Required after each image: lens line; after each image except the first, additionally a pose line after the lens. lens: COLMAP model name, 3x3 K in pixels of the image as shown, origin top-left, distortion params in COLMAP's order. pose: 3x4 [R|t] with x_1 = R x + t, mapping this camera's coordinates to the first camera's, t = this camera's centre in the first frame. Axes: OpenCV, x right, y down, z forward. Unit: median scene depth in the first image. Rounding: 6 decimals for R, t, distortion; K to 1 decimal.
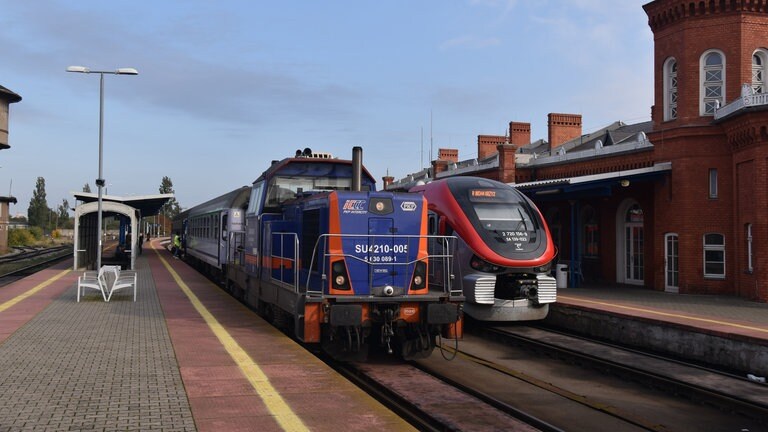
lens RADIAL K [[765.4, 0, 382.9], [0, 765.4, 202.4], [0, 0, 1]] dist [-0.073861, 0.256270]
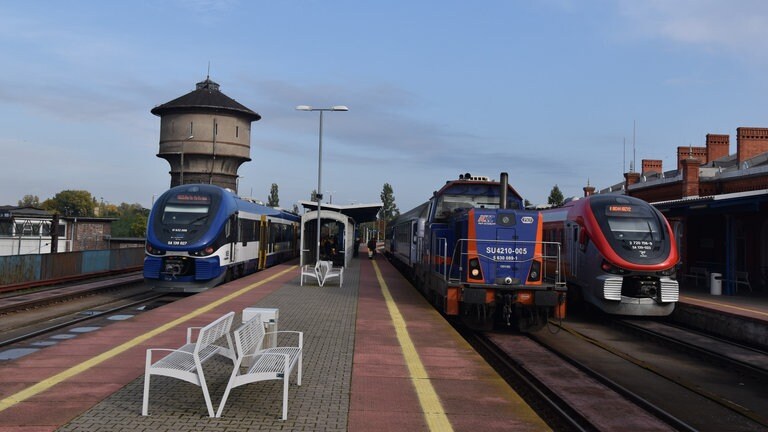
lens RADIAL K [[765.4, 0, 382.9], [0, 765.4, 202.4], [0, 0, 1]] dist [-0.073861, 0.256270]
pose [[0.960722, 0.008074, -0.277395, 0.114519], [-0.010781, 0.999908, -0.008232, -0.008630], [0.277303, 0.010899, 0.960721, -0.265435]]
